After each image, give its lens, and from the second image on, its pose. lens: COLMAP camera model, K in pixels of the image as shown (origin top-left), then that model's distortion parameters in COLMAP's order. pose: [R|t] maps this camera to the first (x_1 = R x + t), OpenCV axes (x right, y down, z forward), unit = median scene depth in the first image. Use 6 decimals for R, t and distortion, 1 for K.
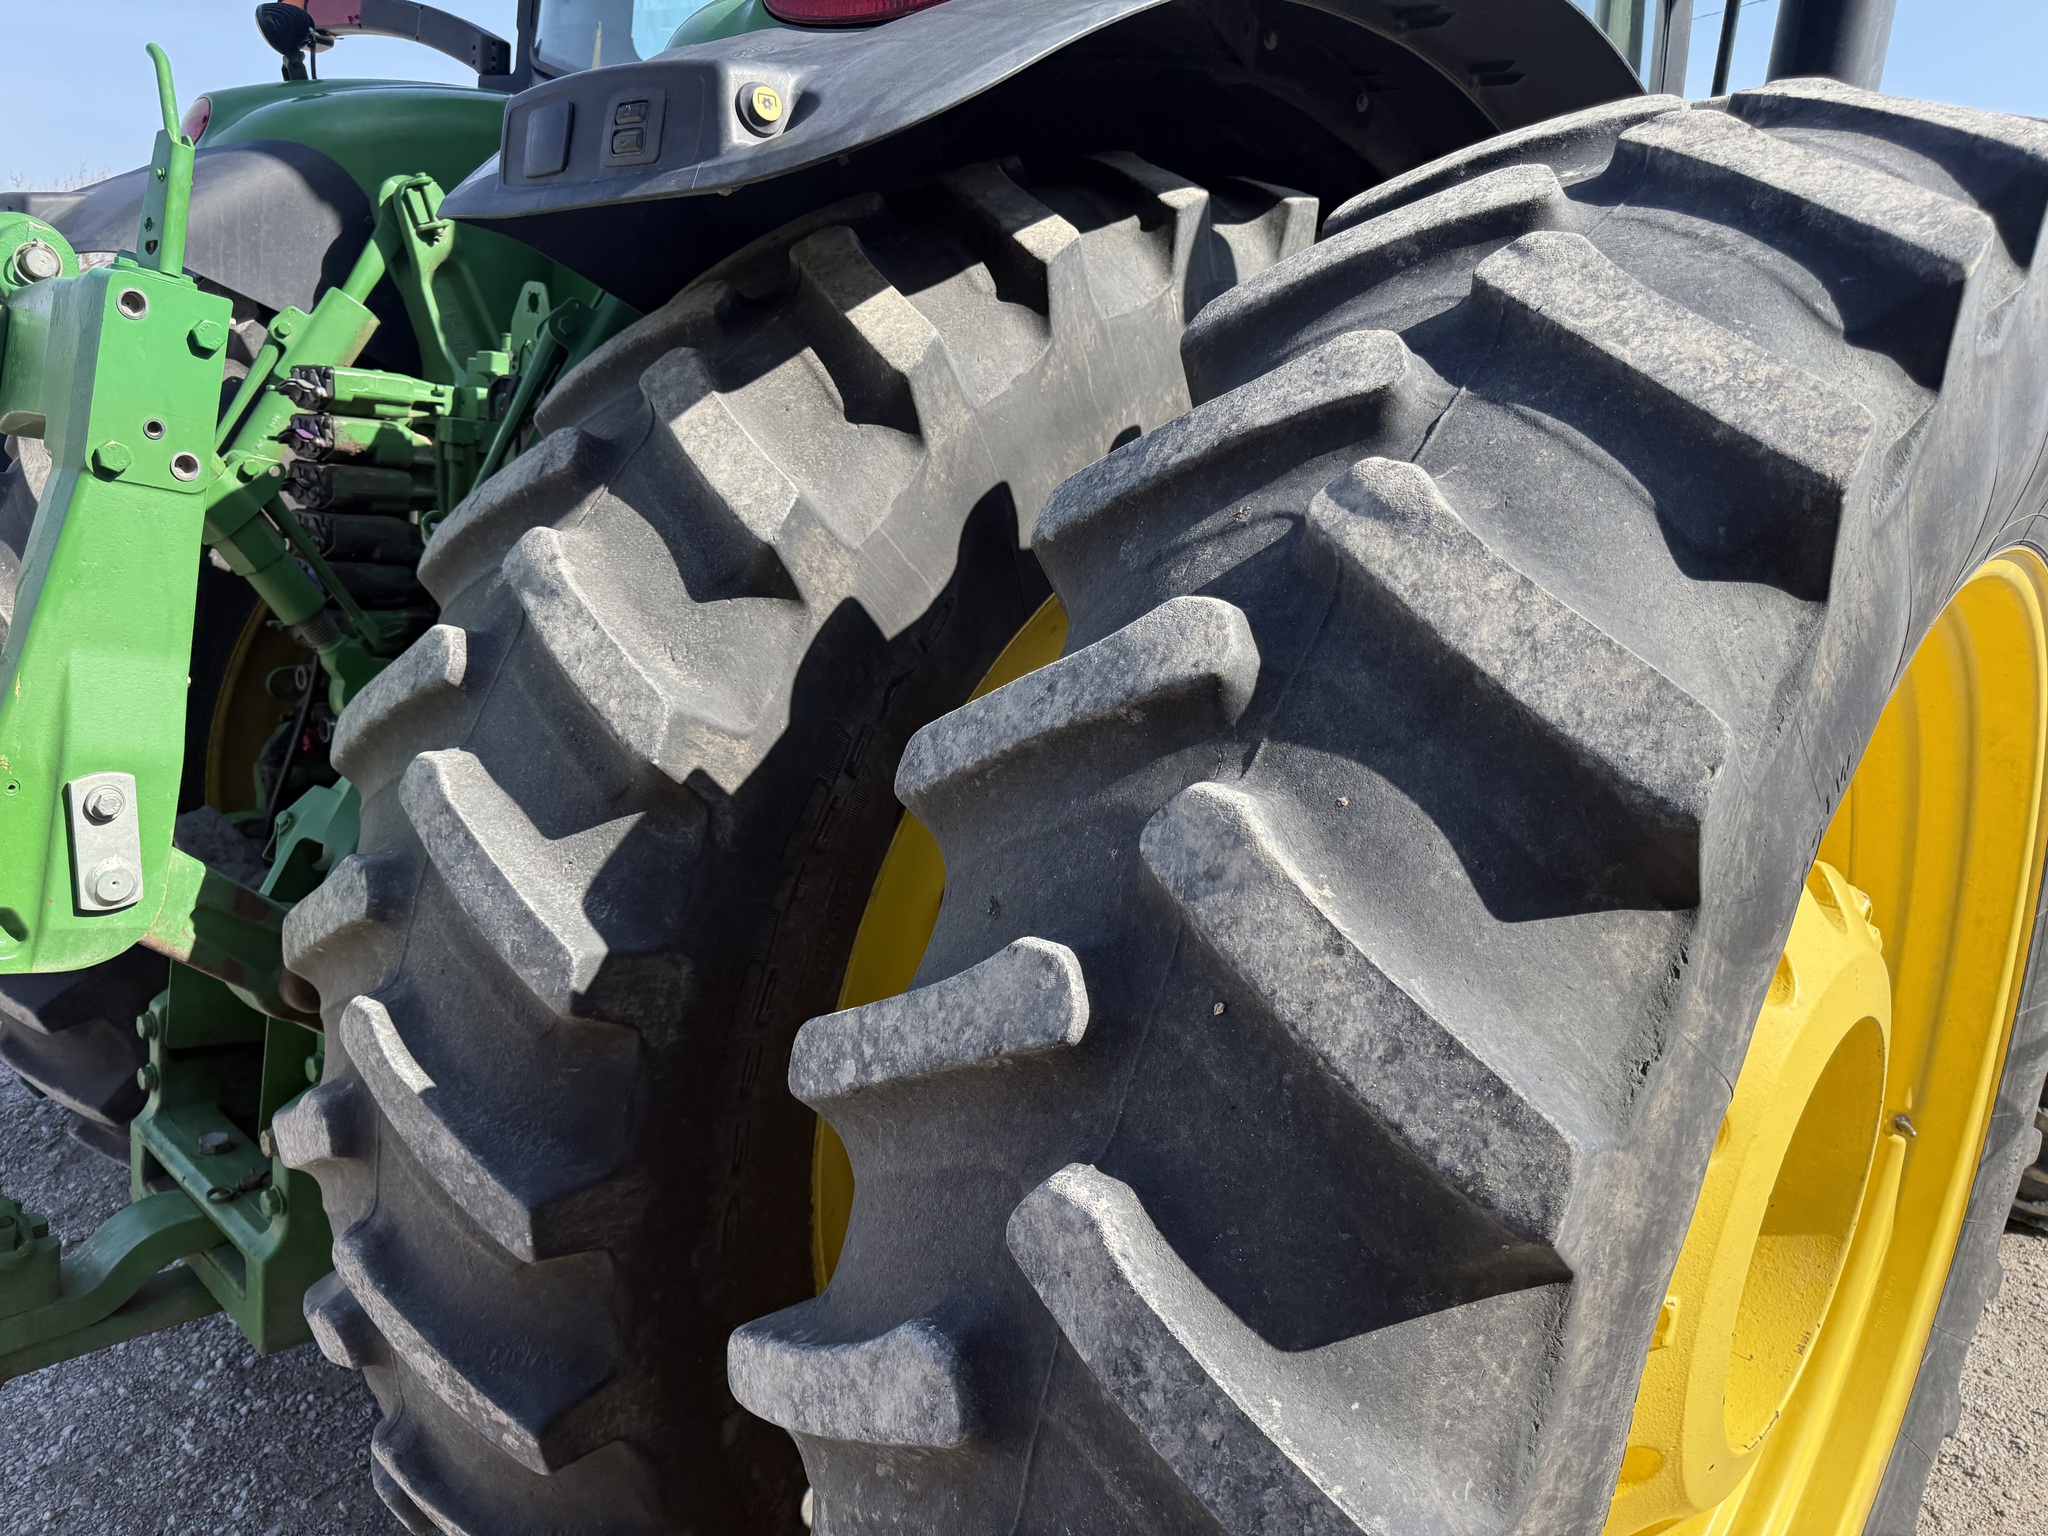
lens RADIAL K [[1453.1, 0, 991.0], [0, 1453.1, 775.4], [0, 0, 1]] dist [0.009660, -0.000231]
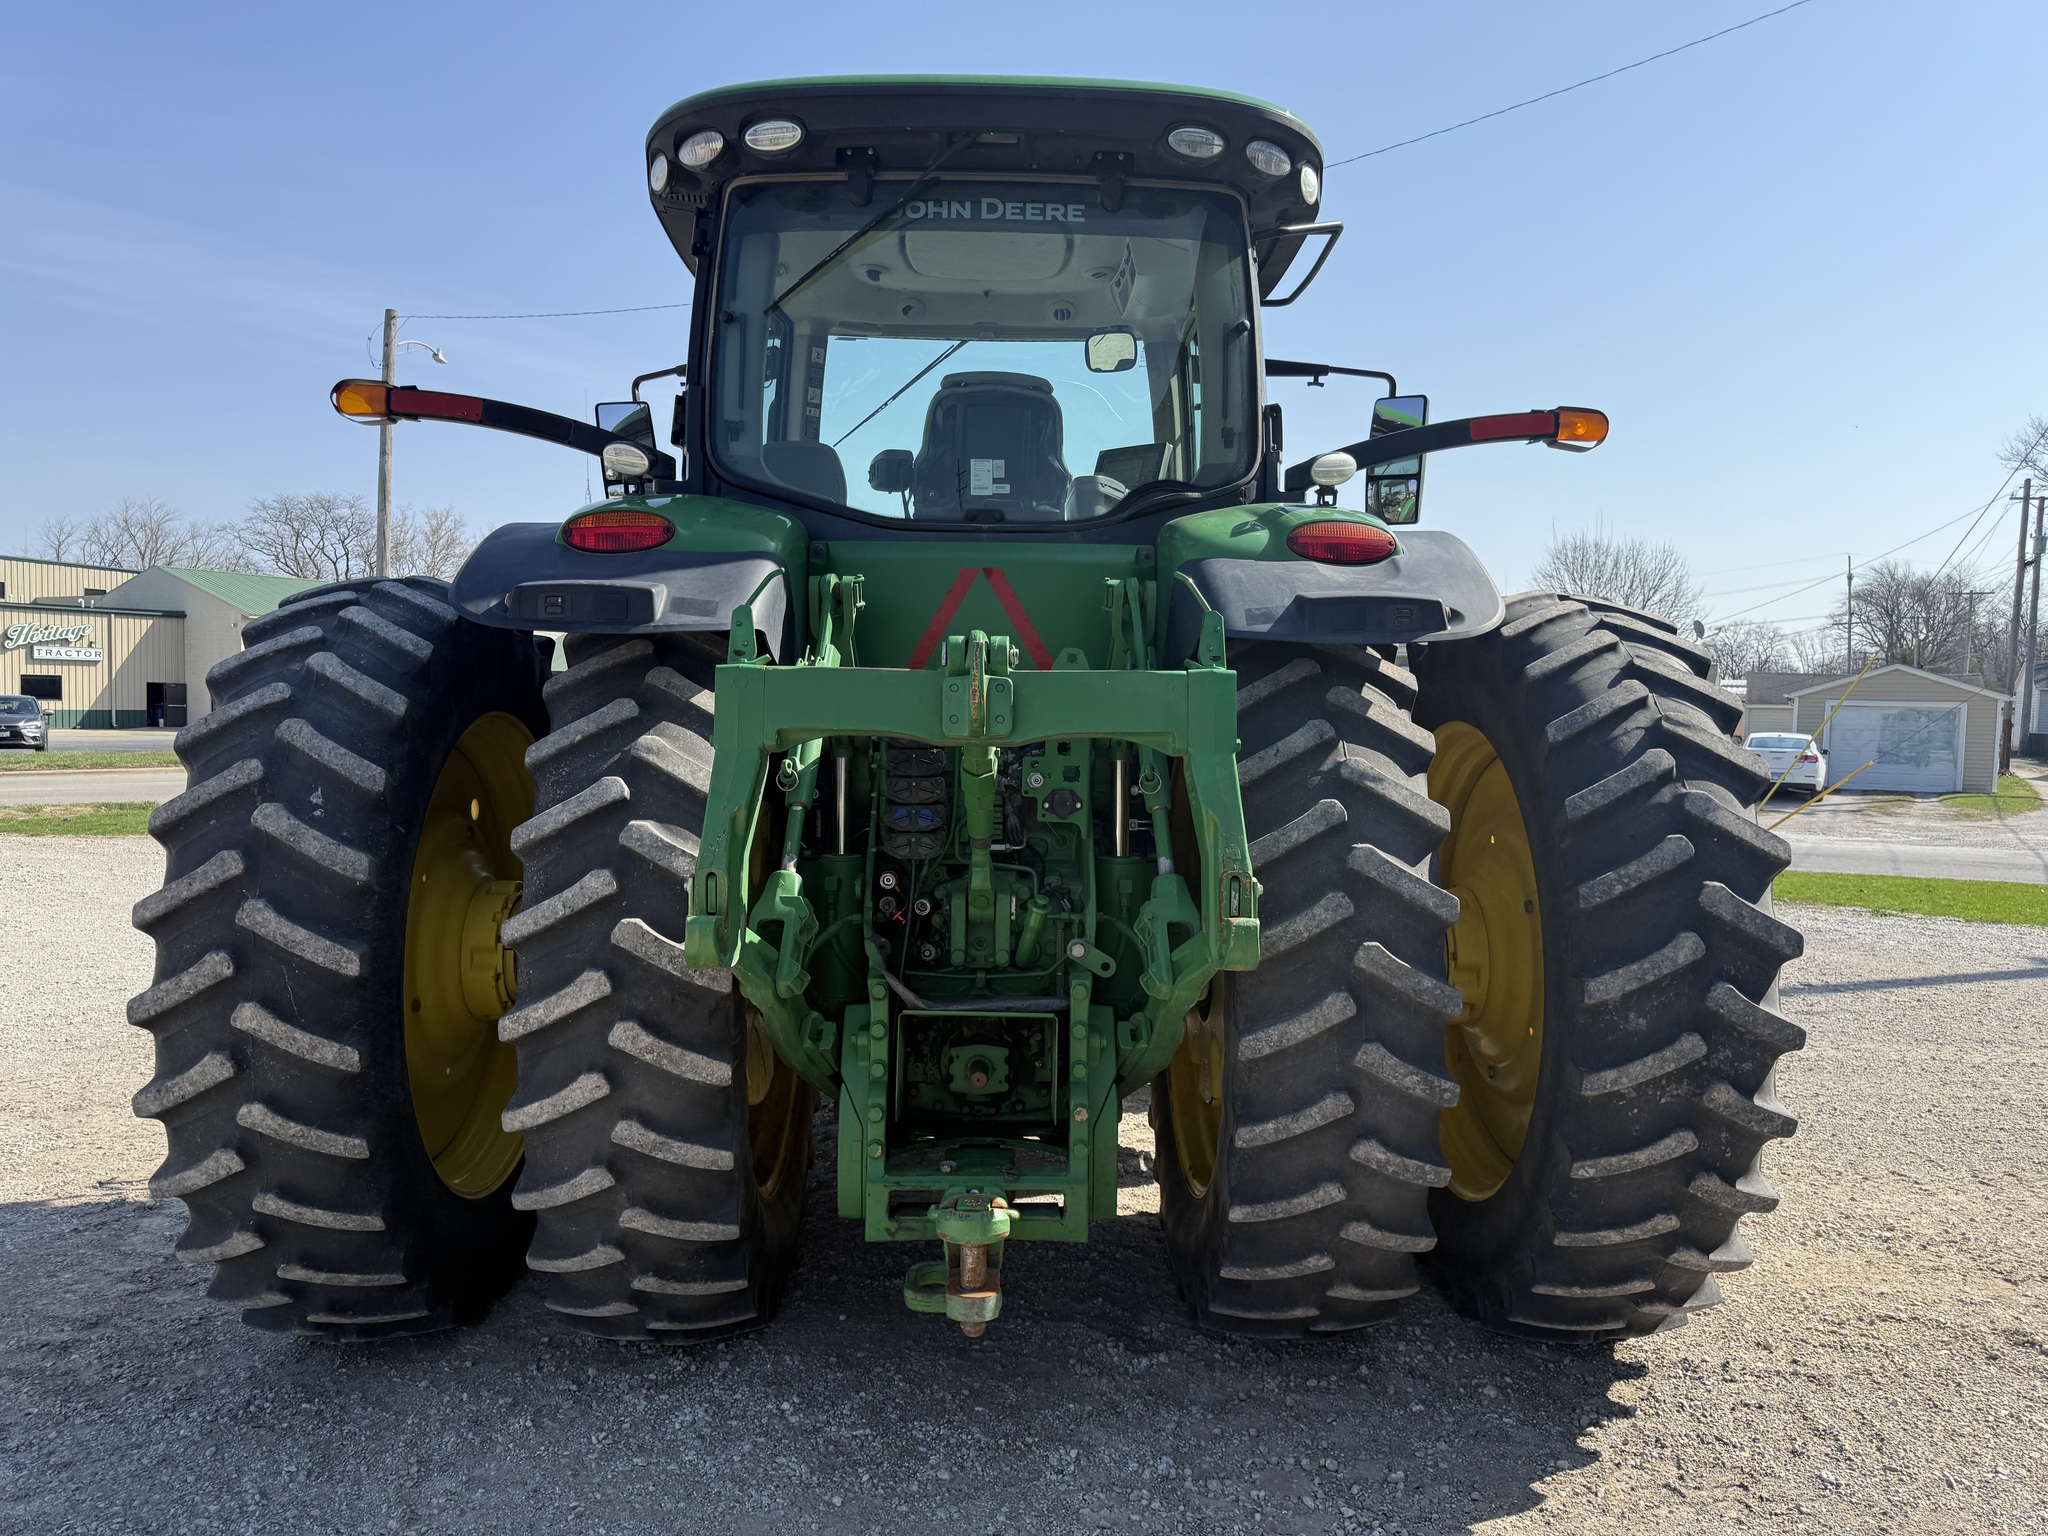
lens RADIAL K [[1441.5, 0, 1017.5], [0, 1441.5, 781.3], [0, 0, 1]] dist [0.033201, -0.005195]
pose [[0.698942, -0.102522, 0.707792, -4.409020], [0.198438, 0.978613, -0.054208, -0.191535], [-0.687097, 0.178341, 0.704338, -0.677862]]
